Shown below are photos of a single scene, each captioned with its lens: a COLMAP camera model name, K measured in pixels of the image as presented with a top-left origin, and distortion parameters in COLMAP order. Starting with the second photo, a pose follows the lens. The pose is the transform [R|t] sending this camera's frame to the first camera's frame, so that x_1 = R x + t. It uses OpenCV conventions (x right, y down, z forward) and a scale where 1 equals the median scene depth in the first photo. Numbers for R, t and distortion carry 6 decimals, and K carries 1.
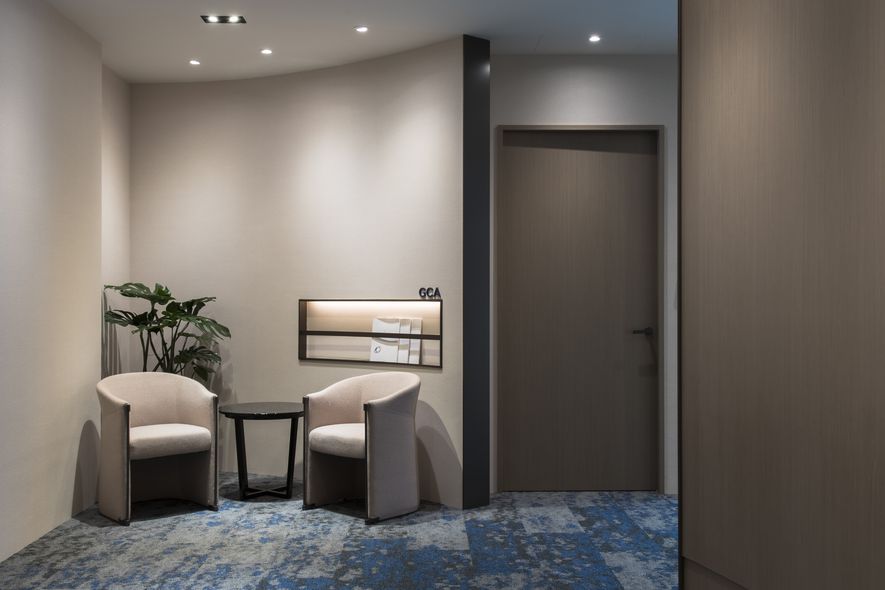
lens RADIAL K [[907.9, 0, 442.5], [0, 907.9, 295.0], [0, 0, 1]] dist [0.006824, 0.001091]
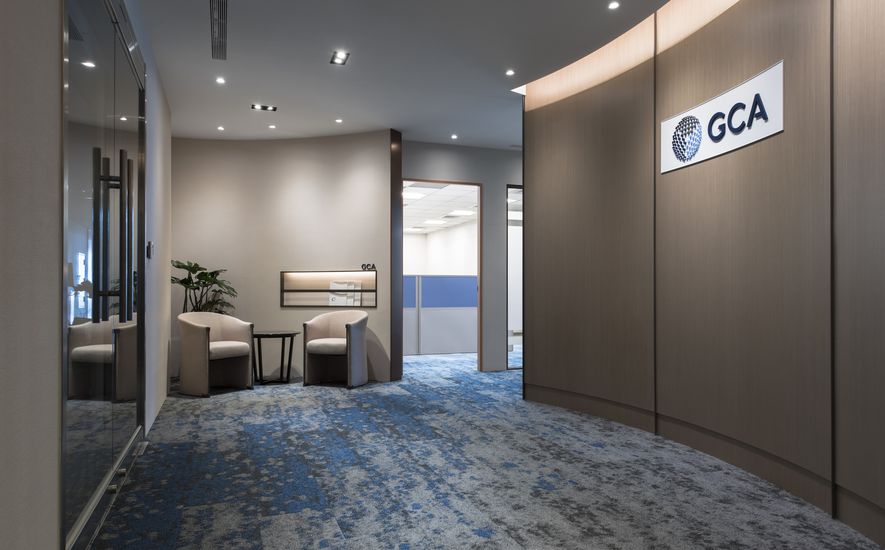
lens RADIAL K [[587.3, 0, 443.0], [0, 587.3, 288.6], [0, 0, 1]] dist [0.023425, -0.000811]
pose [[0.942252, 0.000562, 0.334904, -0.267762], [0.000057, 0.999998, -0.001840, 0.043691], [-0.334904, 0.001753, 0.942251, -0.170601]]
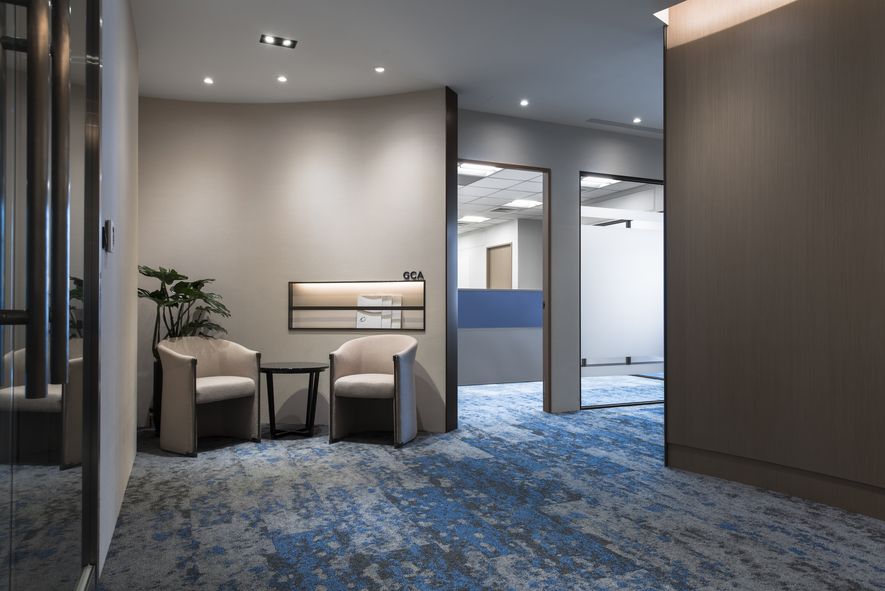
lens RADIAL K [[590.1, 0, 445.1], [0, 590.1, 303.7], [0, 0, 1]] dist [0.022272, -0.004671]
pose [[0.919801, 0.001849, 0.392380, -0.311714], [-0.000137, 0.999990, -0.004390, 0.043203], [-0.392384, 0.003984, 0.919793, 0.171732]]
